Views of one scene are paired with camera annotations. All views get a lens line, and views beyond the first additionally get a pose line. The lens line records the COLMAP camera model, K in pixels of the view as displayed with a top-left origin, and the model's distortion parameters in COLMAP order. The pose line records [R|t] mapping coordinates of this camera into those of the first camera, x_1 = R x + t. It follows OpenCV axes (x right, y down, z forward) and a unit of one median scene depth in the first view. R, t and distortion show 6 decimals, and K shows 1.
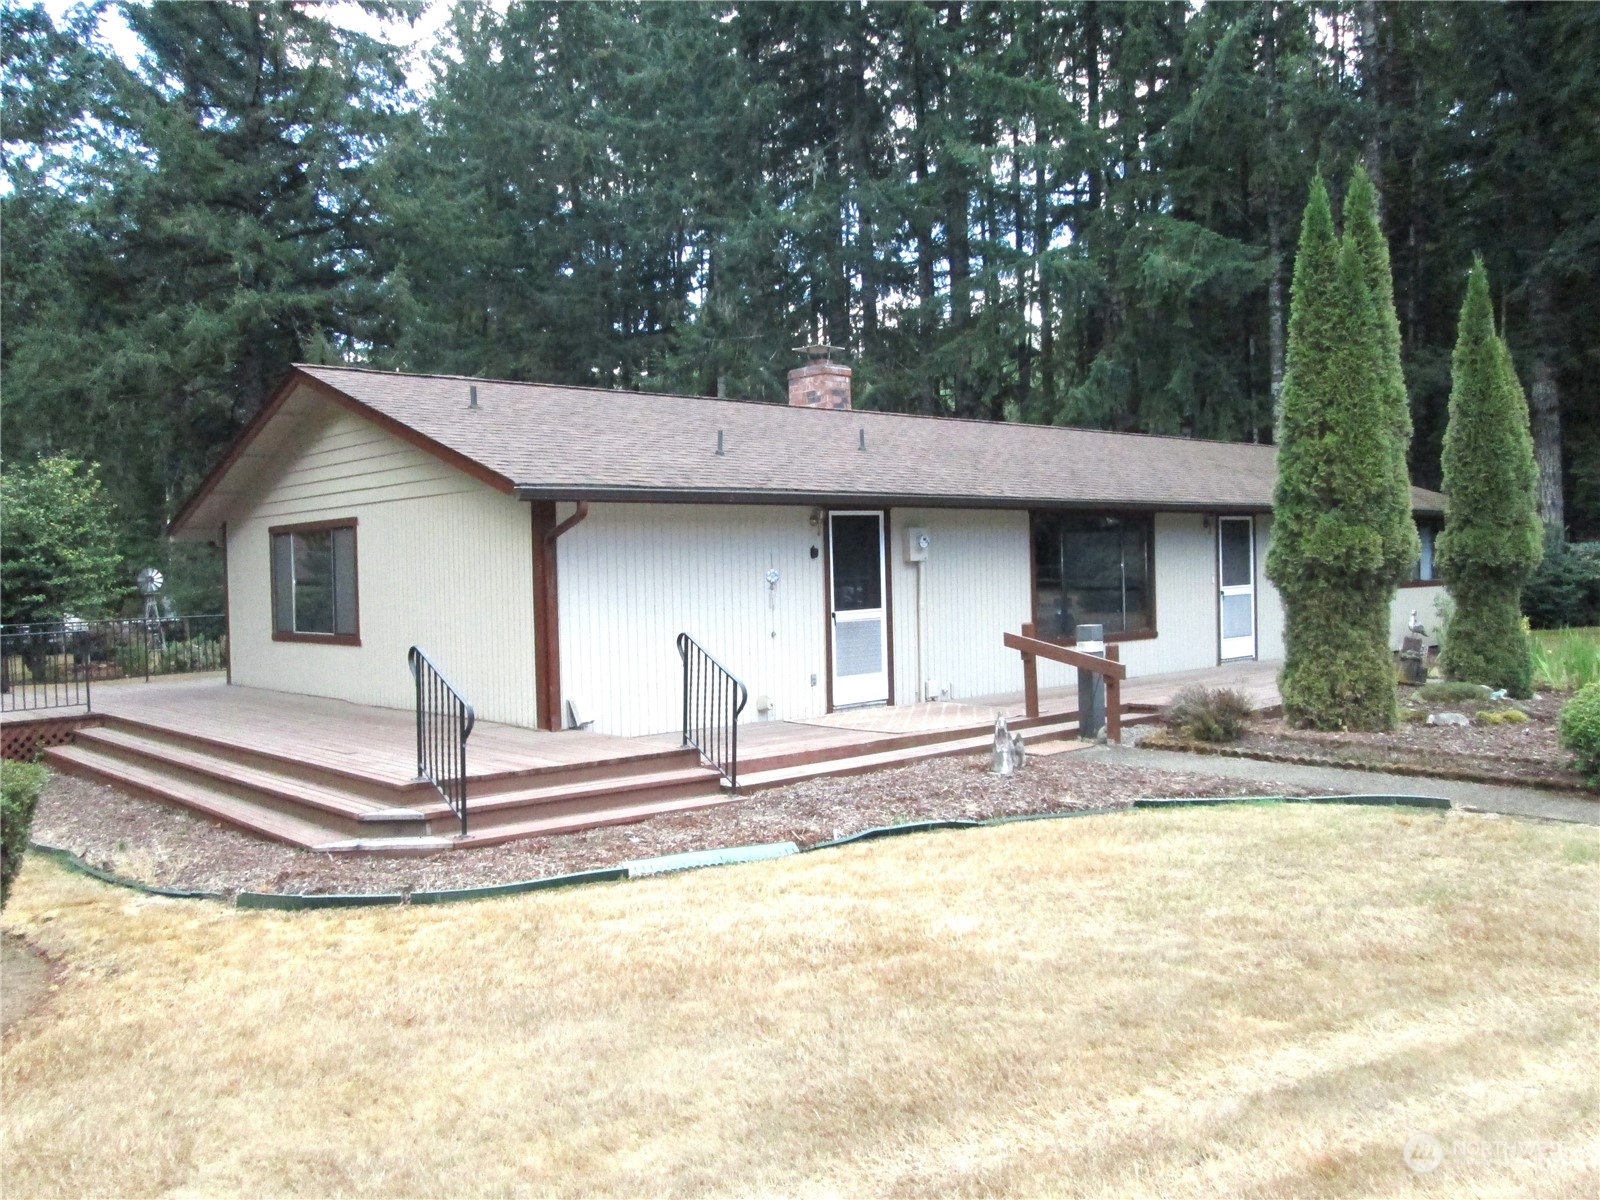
lens RADIAL K [[1344.5, 0, 805.7], [0, 1344.5, 595.1], [0, 0, 1]] dist [-0.012007, 0.000419]
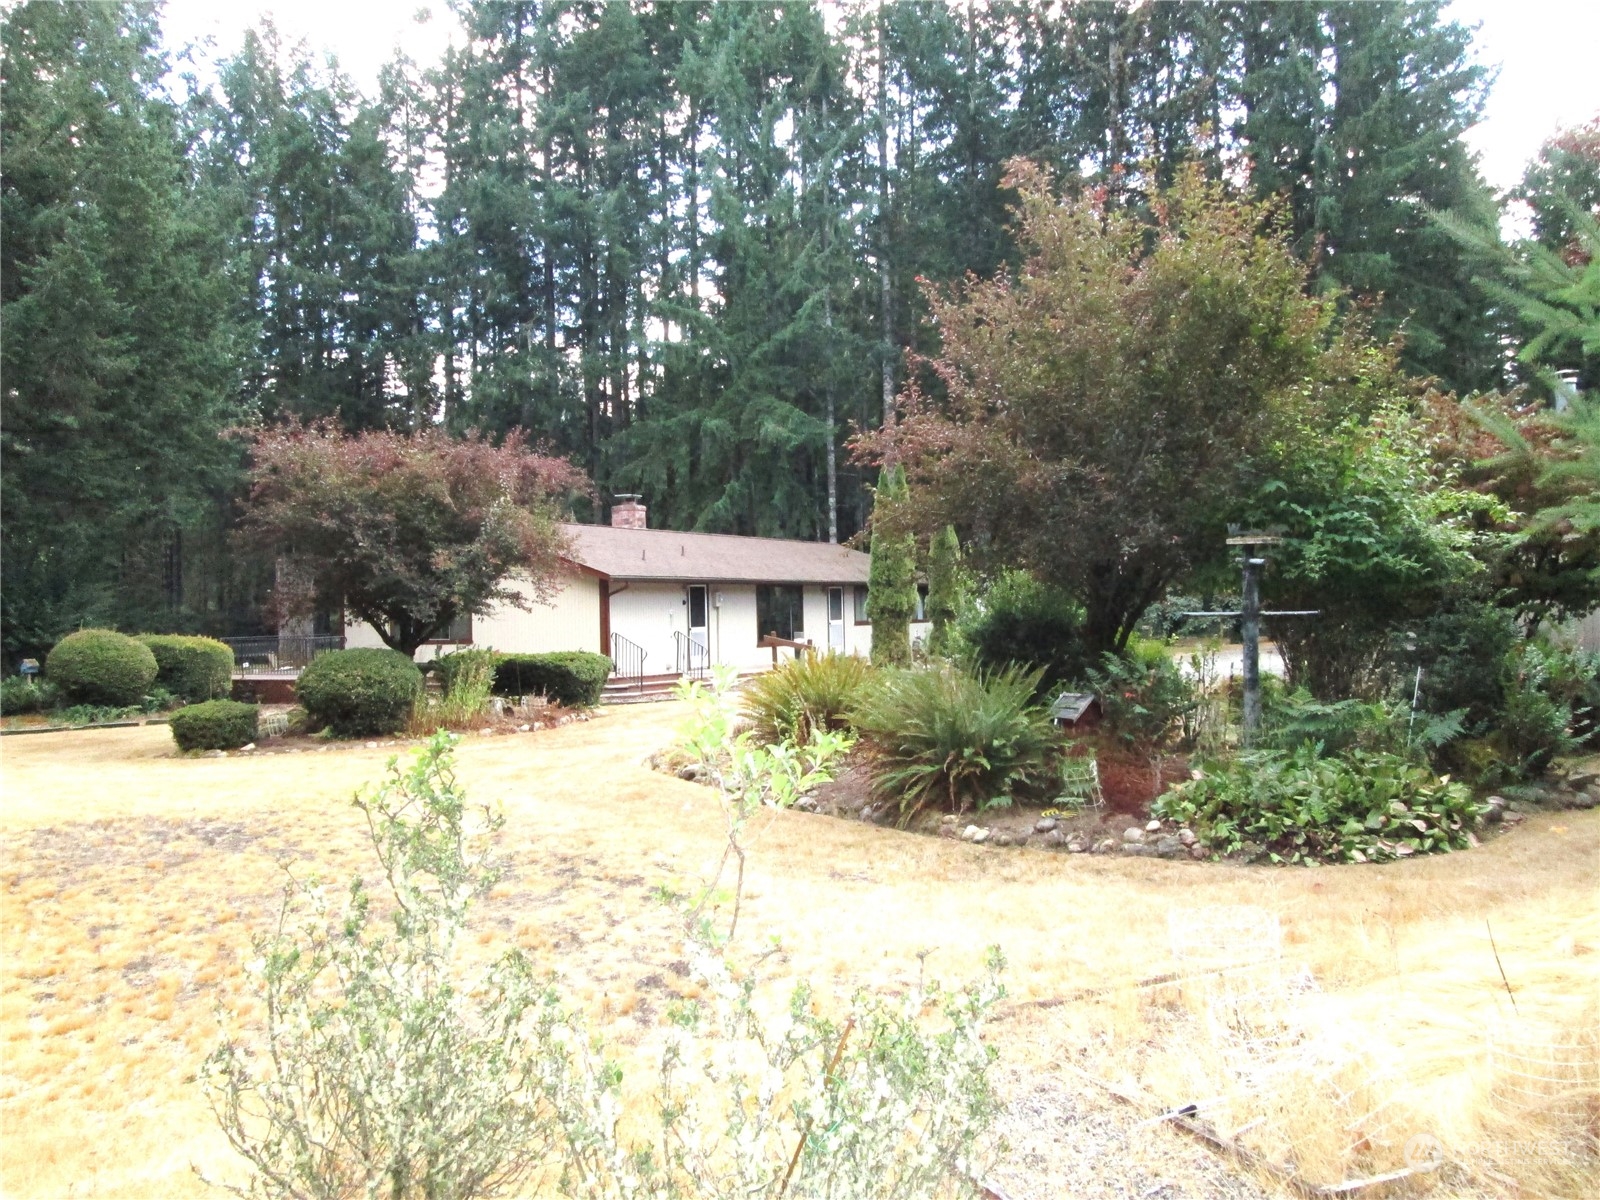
lens RADIAL K [[1344.5, 0, 798.6], [0, 1344.5, 603.5], [0, 0, 1]] dist [-0.012007, 0.000419]
pose [[0.942116, 0.008265, 0.335185, -0.495826], [0.004043, 0.999343, -0.036007, 0.046790], [-0.335263, 0.035278, 0.941464, -1.071382]]
